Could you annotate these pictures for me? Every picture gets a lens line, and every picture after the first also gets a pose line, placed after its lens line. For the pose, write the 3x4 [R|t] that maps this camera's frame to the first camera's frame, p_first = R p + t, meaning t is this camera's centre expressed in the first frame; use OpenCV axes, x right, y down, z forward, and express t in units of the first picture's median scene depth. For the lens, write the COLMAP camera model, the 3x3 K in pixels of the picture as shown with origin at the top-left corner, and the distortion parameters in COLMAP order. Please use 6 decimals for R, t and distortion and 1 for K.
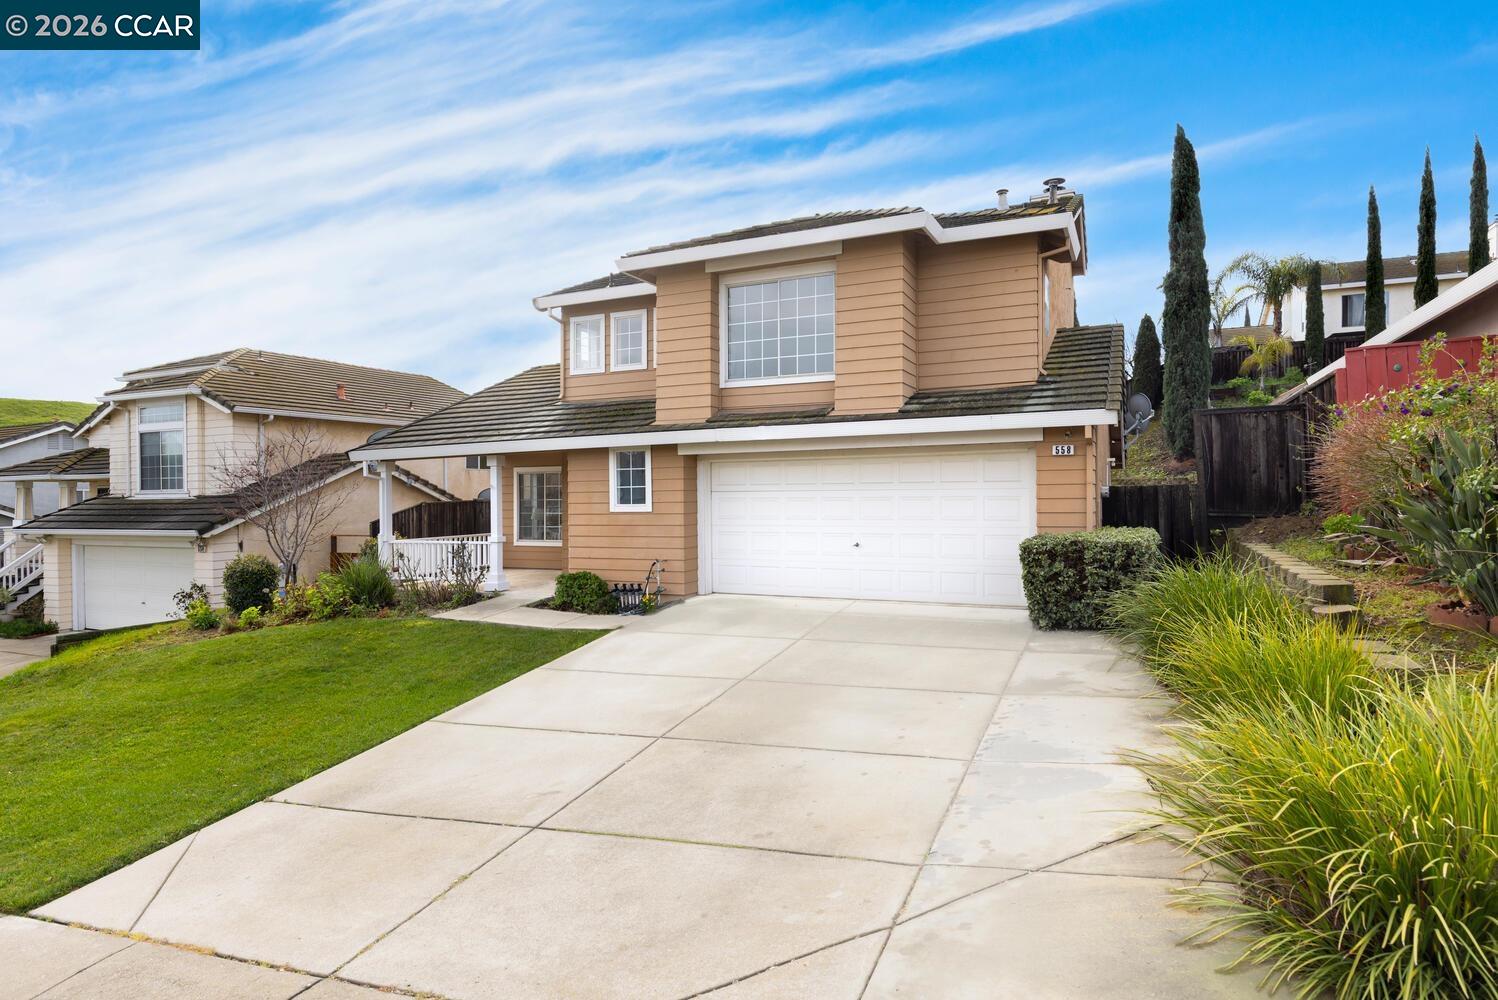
lens RADIAL K [[661.0, 0, 755.6], [0, 661.0, 482.2], [0, 0, 1]] dist [0.000082, -0.000346]
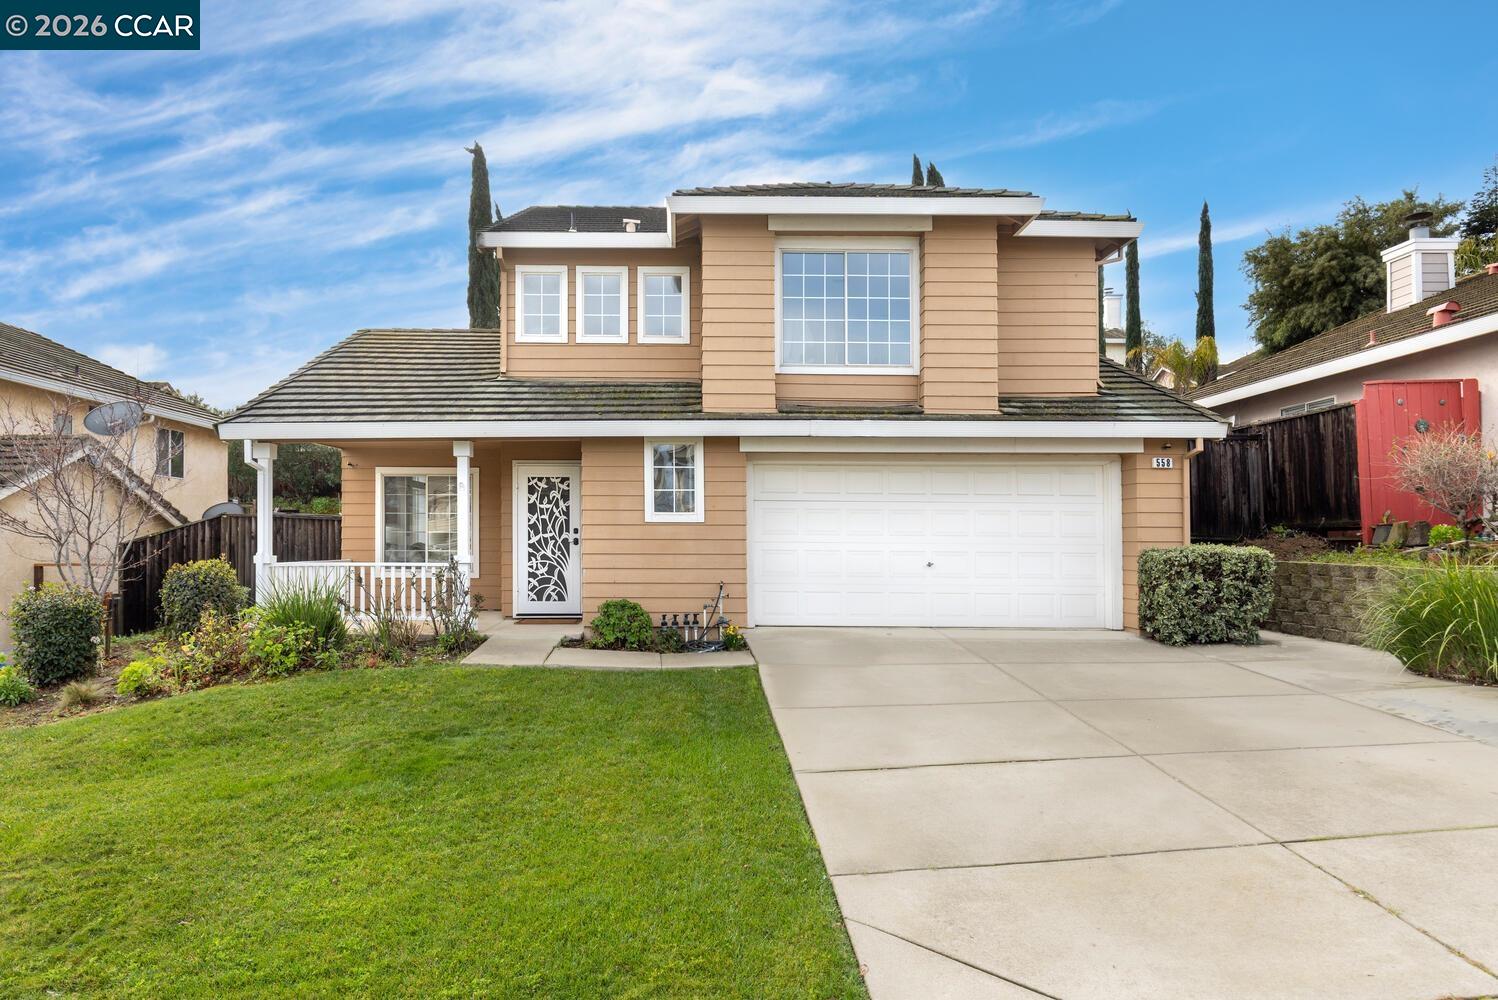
lens RADIAL K [[802.5, 0, 749.0], [0, 802.5, 500.0], [0, 0, 1]] dist [0.002984, 0.000746]
pose [[0.937373, 0.028237, 0.347182, -0.435526], [-0.020257, 0.999441, -0.026593, 0.042279], [-0.347739, 0.017895, 0.937421, 0.088653]]
